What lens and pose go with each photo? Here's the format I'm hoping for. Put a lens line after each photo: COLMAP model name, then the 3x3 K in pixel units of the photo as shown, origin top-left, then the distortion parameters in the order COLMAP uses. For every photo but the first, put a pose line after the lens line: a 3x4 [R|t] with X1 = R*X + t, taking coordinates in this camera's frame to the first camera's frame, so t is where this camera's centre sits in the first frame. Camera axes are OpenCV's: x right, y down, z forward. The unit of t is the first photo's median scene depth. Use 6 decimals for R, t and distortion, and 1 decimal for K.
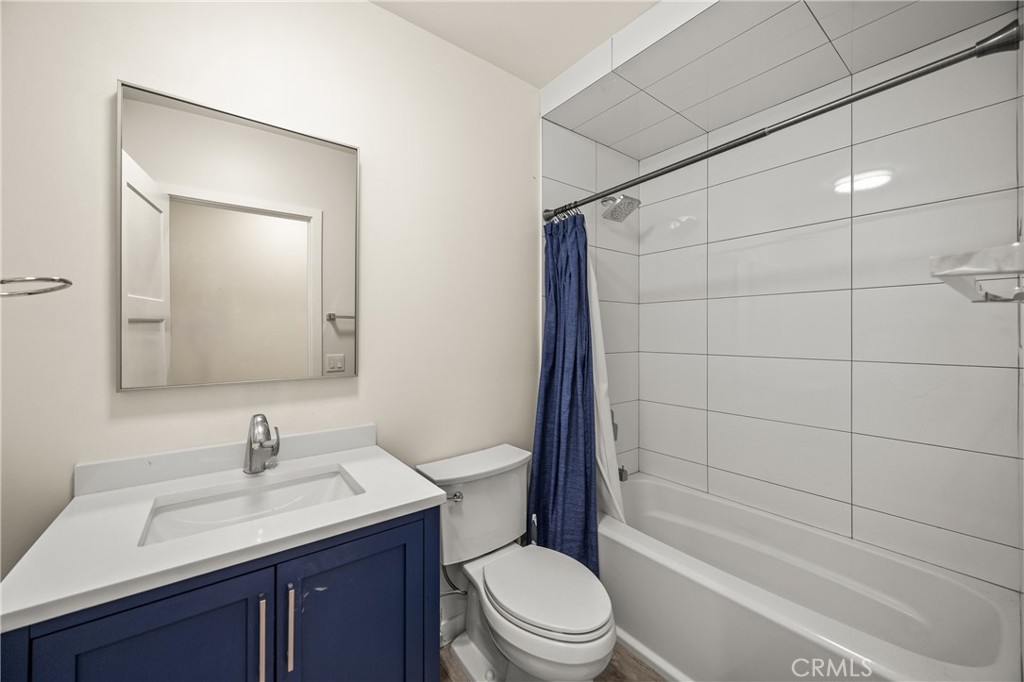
lens RADIAL K [[393.6, 0, 512.5], [0, 393.6, 335.7], [0, 0, 1]] dist [0.003196, 0.000075]
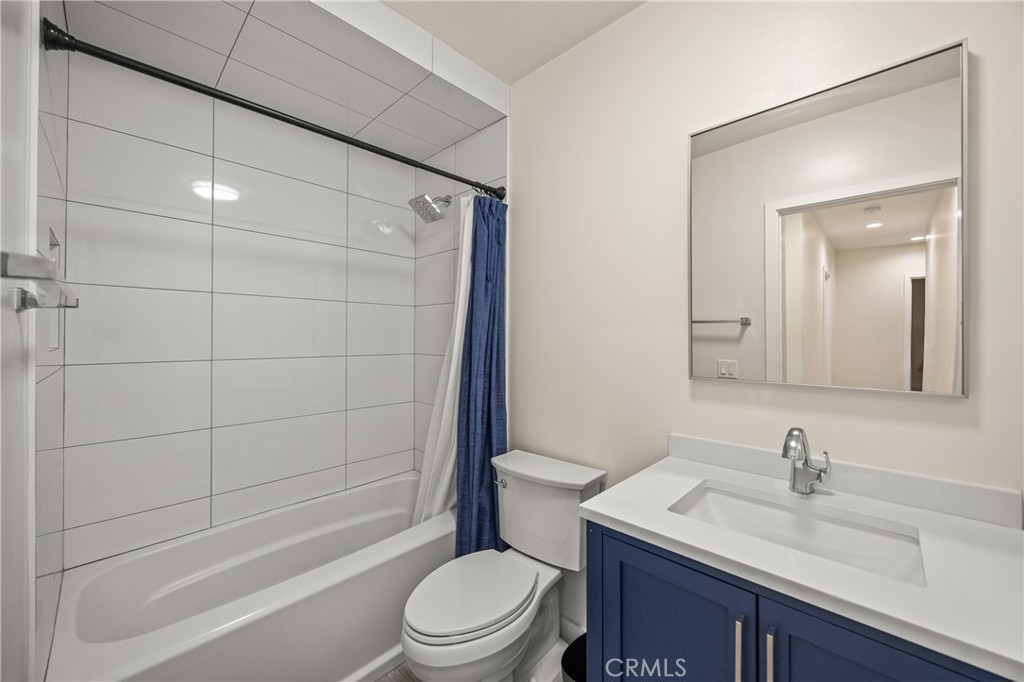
lens RADIAL K [[393.6, 0, 511.5], [0, 393.6, 340.2], [0, 0, 1]] dist [0.003196, 0.000075]
pose [[0.147326, -0.001868, -0.989086, 0.137188], [-0.003161, 0.999992, -0.002360, 0.006979], [0.989083, 0.003474, 0.147319, 0.219851]]
